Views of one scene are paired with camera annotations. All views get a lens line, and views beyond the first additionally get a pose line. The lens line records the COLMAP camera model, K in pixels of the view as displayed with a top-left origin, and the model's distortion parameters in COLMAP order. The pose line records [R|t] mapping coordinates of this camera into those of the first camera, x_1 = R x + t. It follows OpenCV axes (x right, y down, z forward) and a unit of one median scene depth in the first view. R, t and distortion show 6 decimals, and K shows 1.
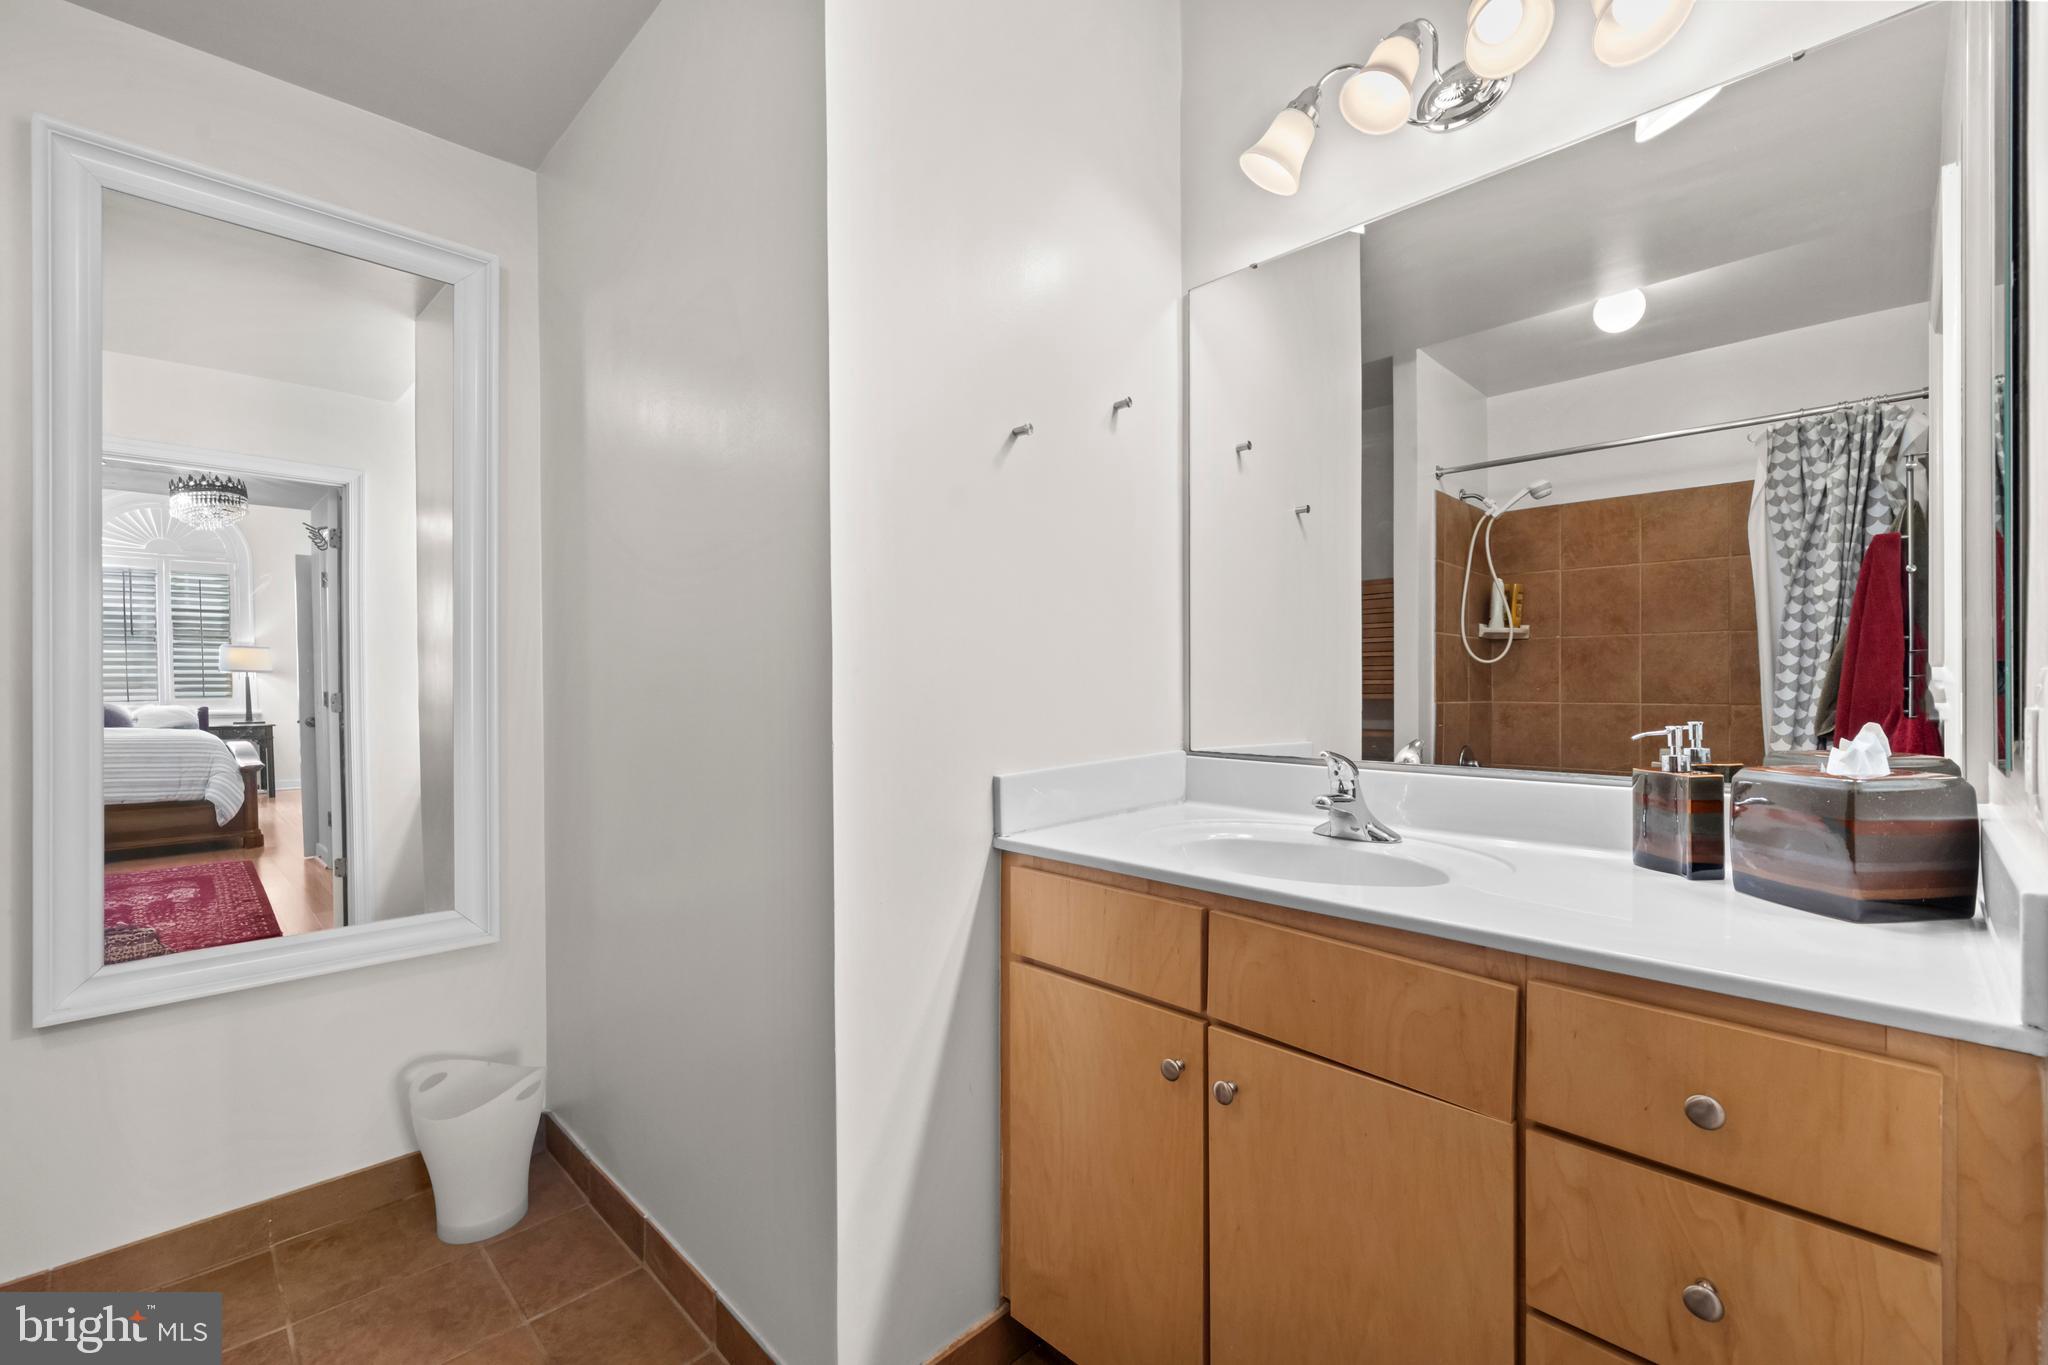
lens RADIAL K [[860.4, 0, 1020.8], [0, 860.4, 684.4], [0, 0, 1]] dist [-0.002623, -0.000082]
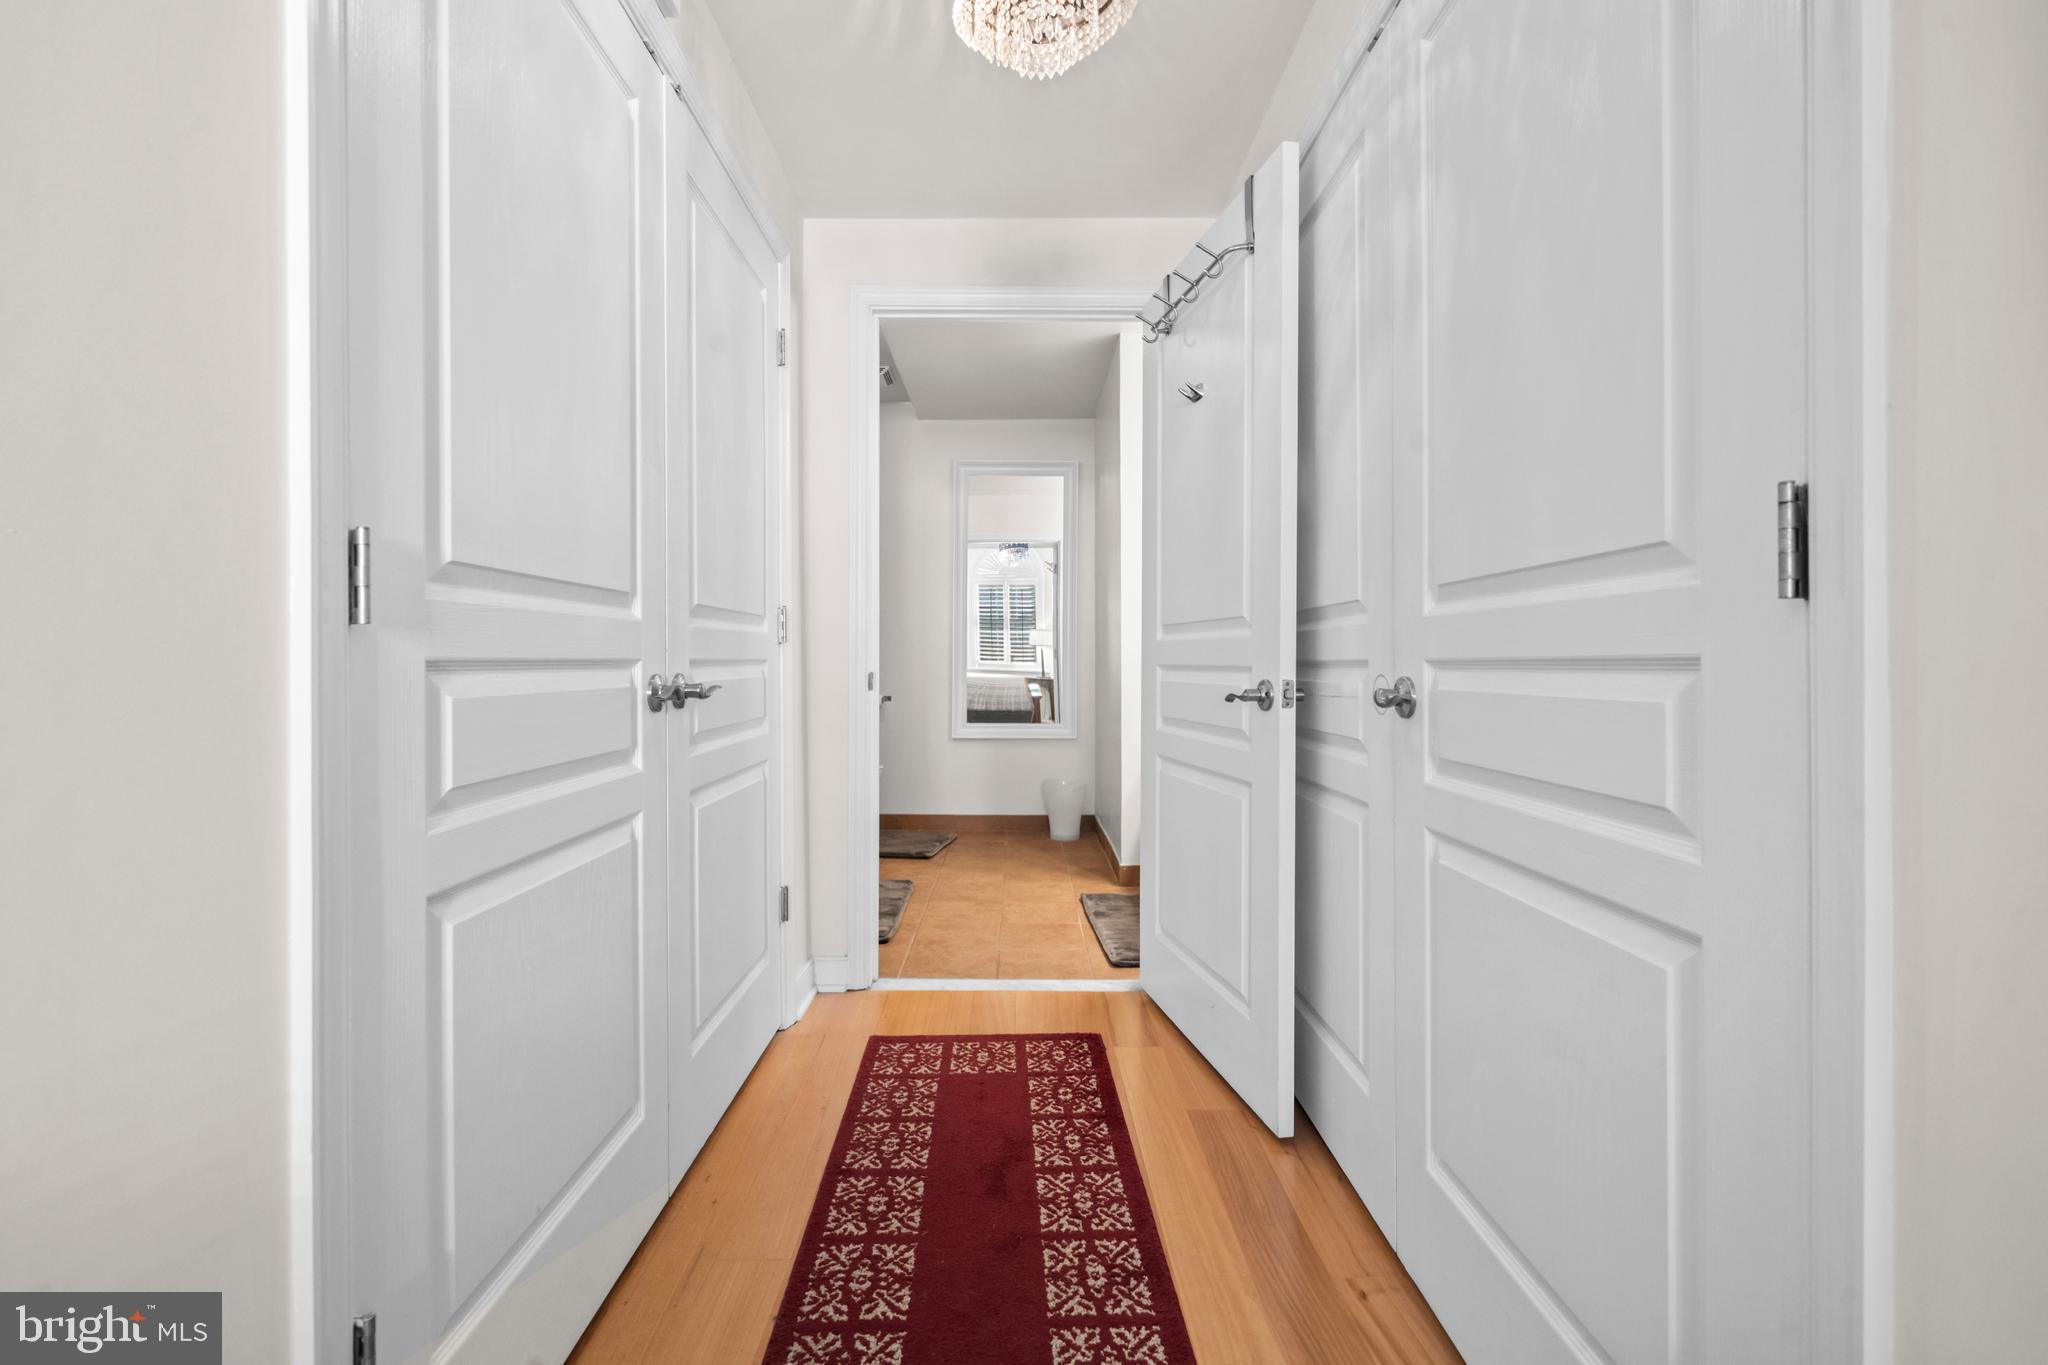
lens RADIAL K [[873.0, 0, 1018.1], [0, 873.0, 663.3], [0, 0, 1]] dist [0.002452, -0.001943]
pose [[0.708159, -0.000123, -0.706053, 0.425305], [0.004494, 0.999981, 0.004333, 0.024067], [0.706039, -0.006242, 0.708145, -0.364056]]
